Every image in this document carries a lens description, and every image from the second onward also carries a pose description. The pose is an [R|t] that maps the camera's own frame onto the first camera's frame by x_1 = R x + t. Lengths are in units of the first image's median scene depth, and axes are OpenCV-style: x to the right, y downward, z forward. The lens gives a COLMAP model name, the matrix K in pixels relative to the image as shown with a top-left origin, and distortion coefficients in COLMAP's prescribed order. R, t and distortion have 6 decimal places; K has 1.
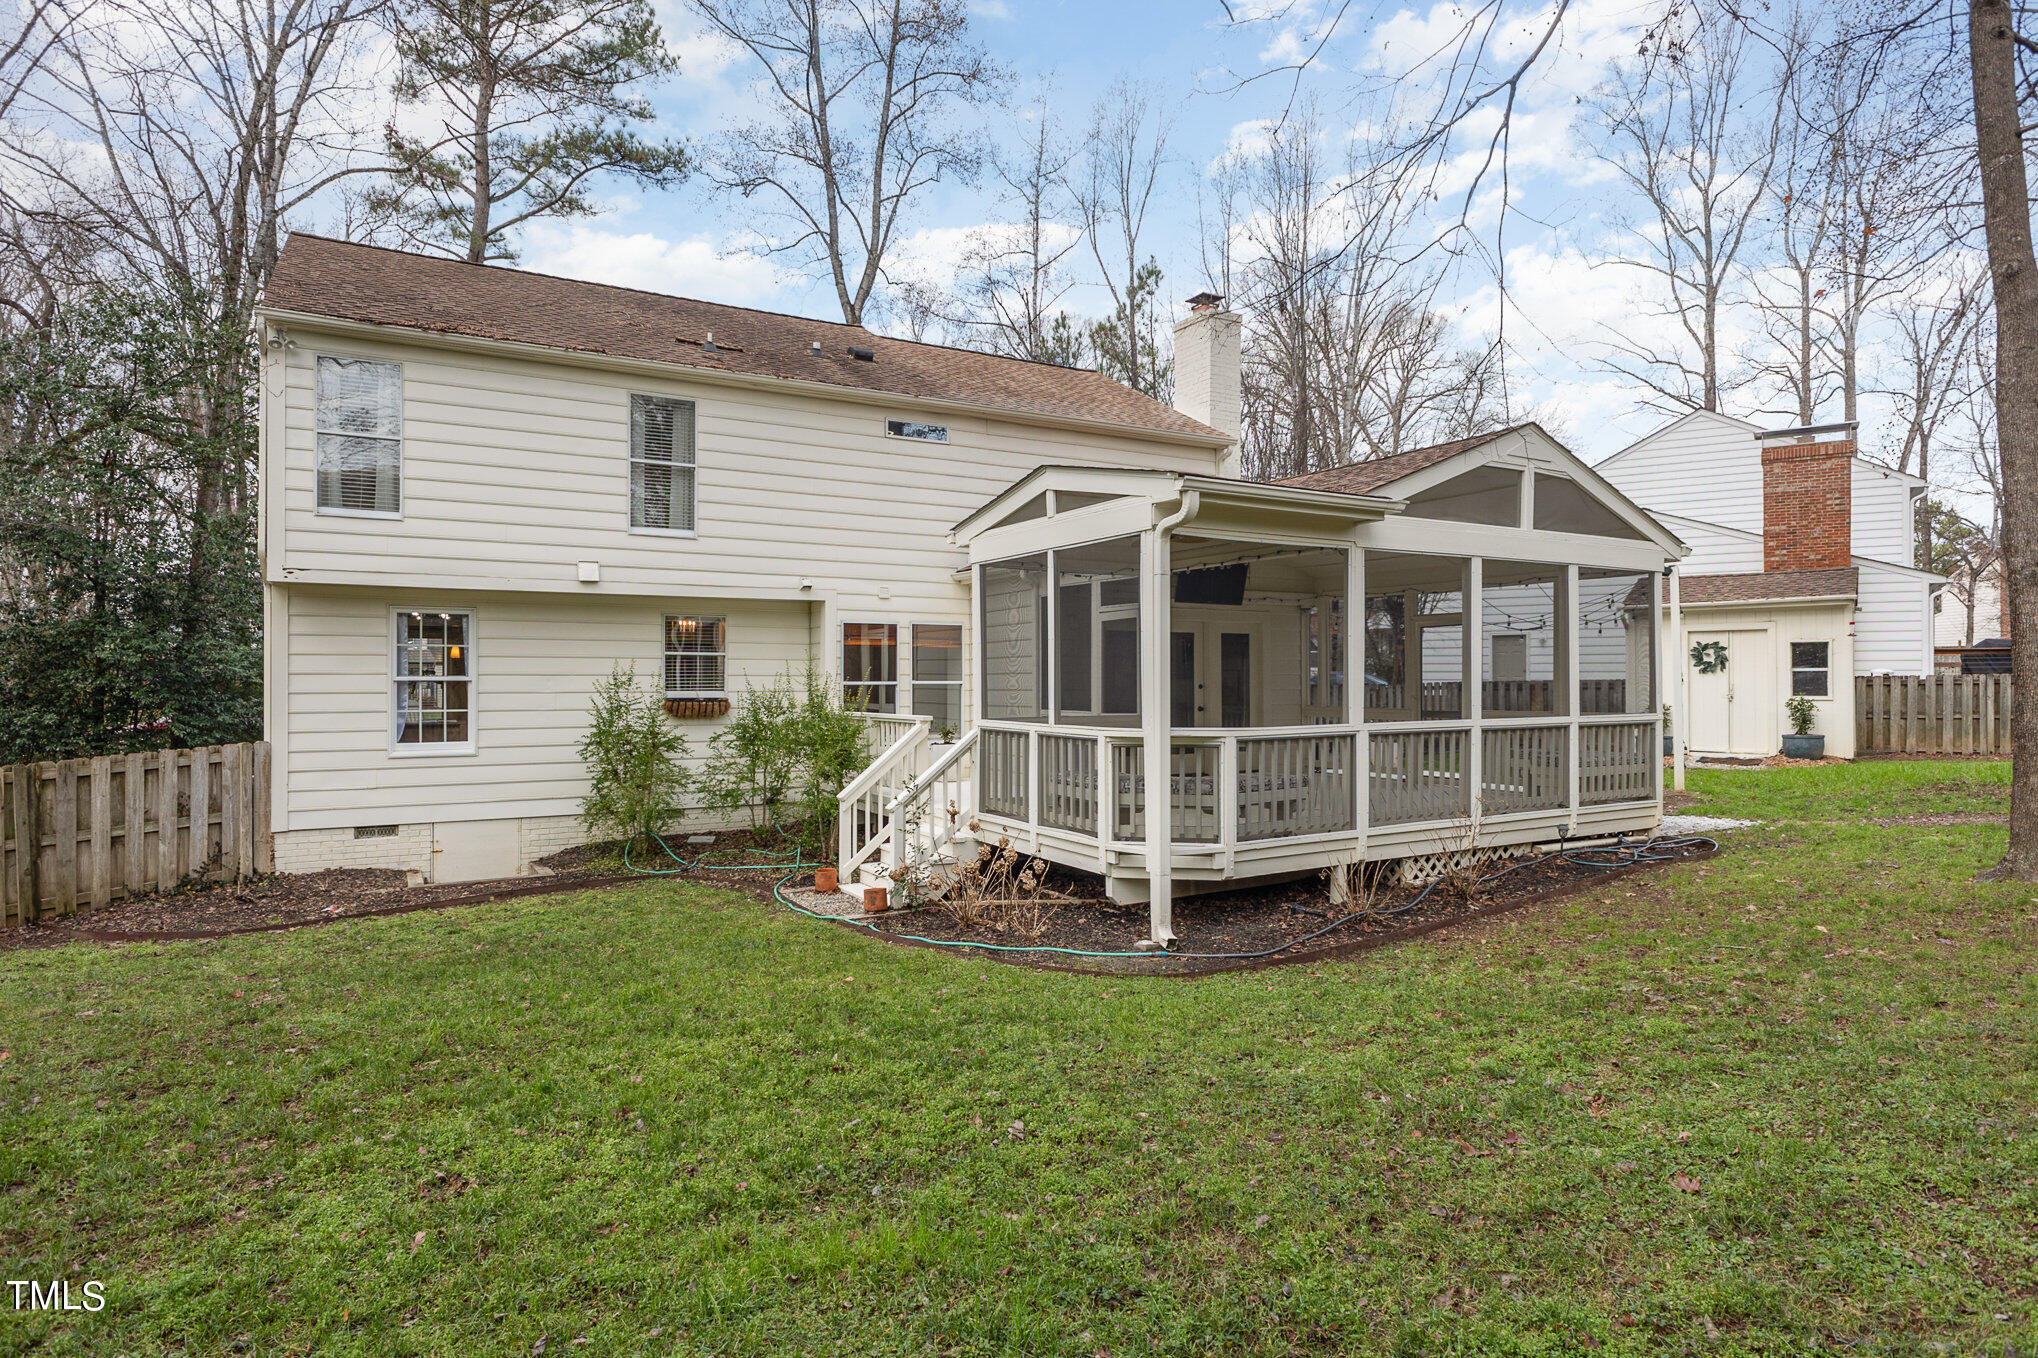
lens RADIAL K [[1100.1, 0, 1038.2], [0, 1100.1, 675.0], [0, 0, 1]] dist [0.011333, -0.008033]
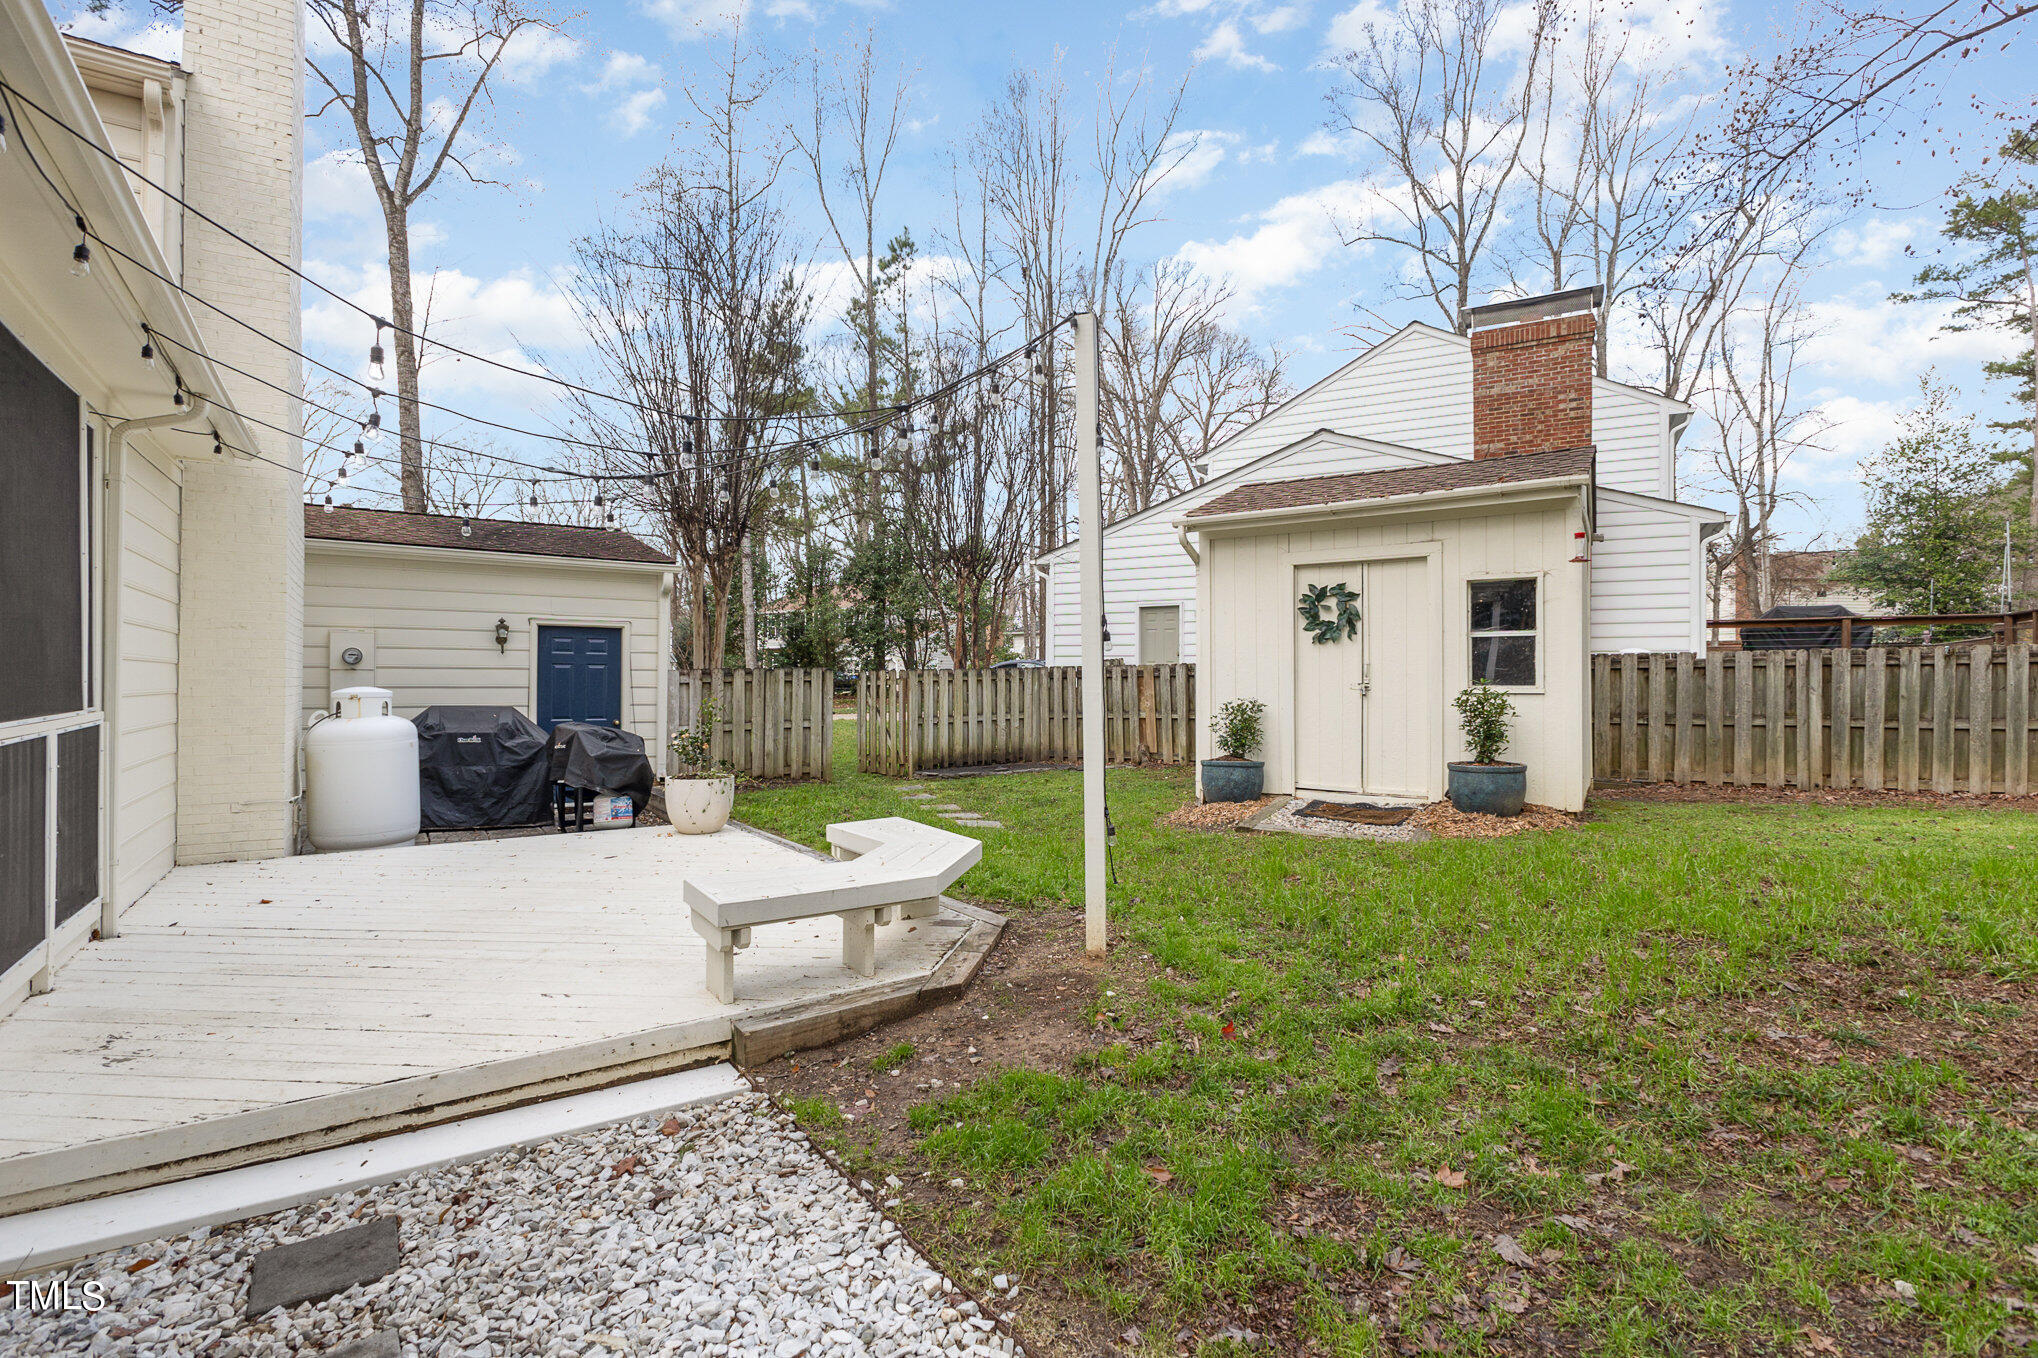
lens RADIAL K [[959.4, 0, 990.9], [0, 959.4, 671.5], [0, 0, 1]] dist [-0.000909, -0.002521]
pose [[0.997947, 0.003417, 0.063951, 0.616259], [-0.003479, 0.999994, 0.000866, 0.018297], [-0.063947, -0.001087, 0.997953, 0.812902]]
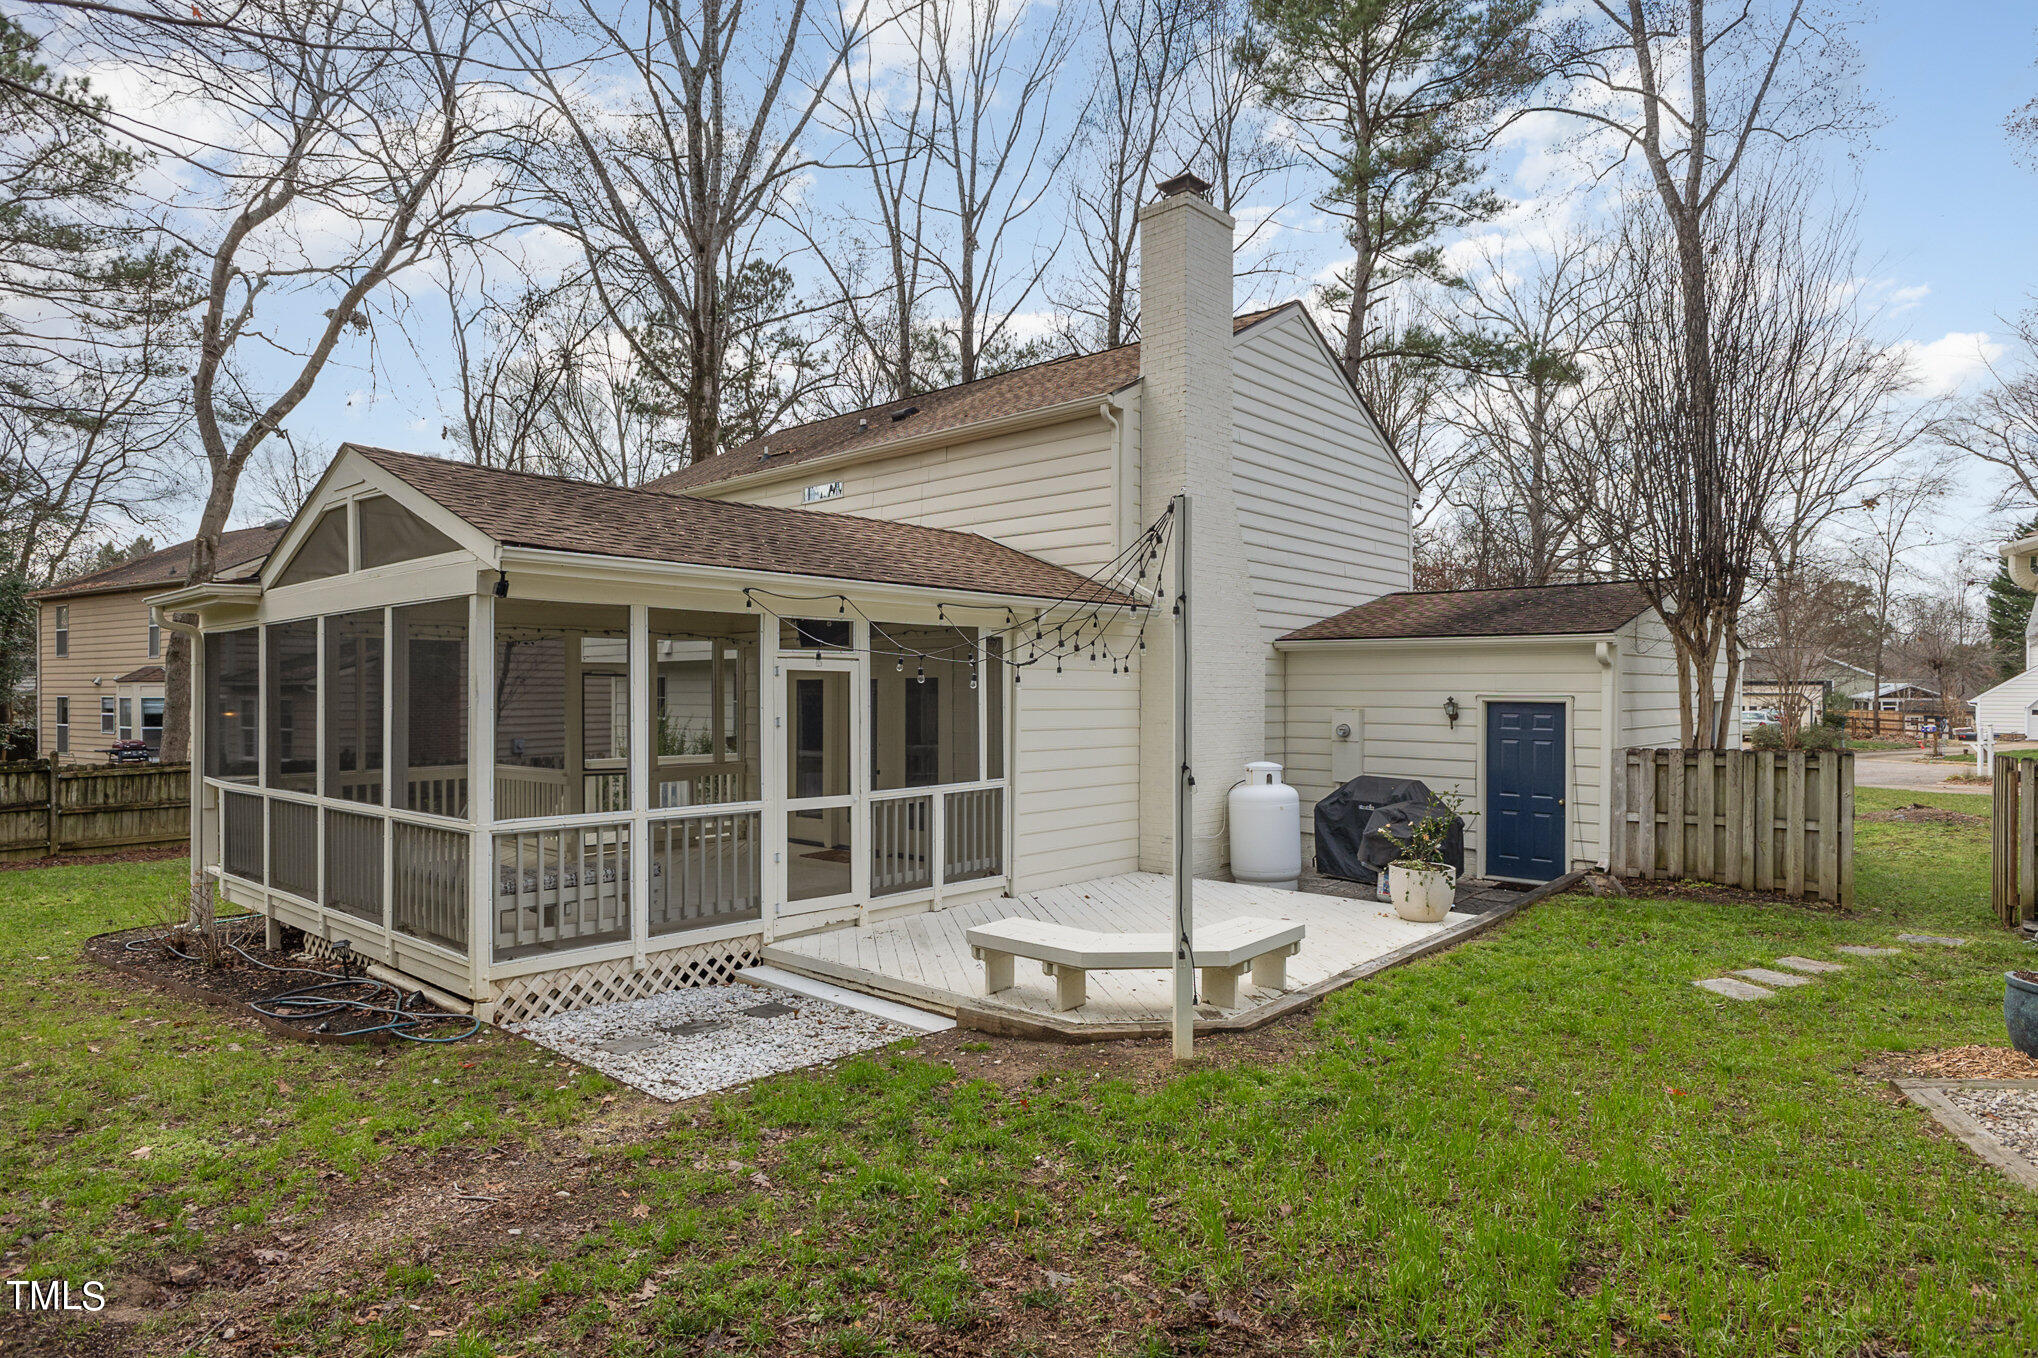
lens RADIAL K [[1100.1, 0, 1008.3], [0, 1100.1, 683.5], [0, 0, 1]] dist [0.011333, -0.008033]
pose [[0.312215, -0.008714, -0.949972, 1.111357], [0.006176, 0.999955, -0.007143, -0.034411], [0.949991, -0.003637, 0.312255, 0.954681]]
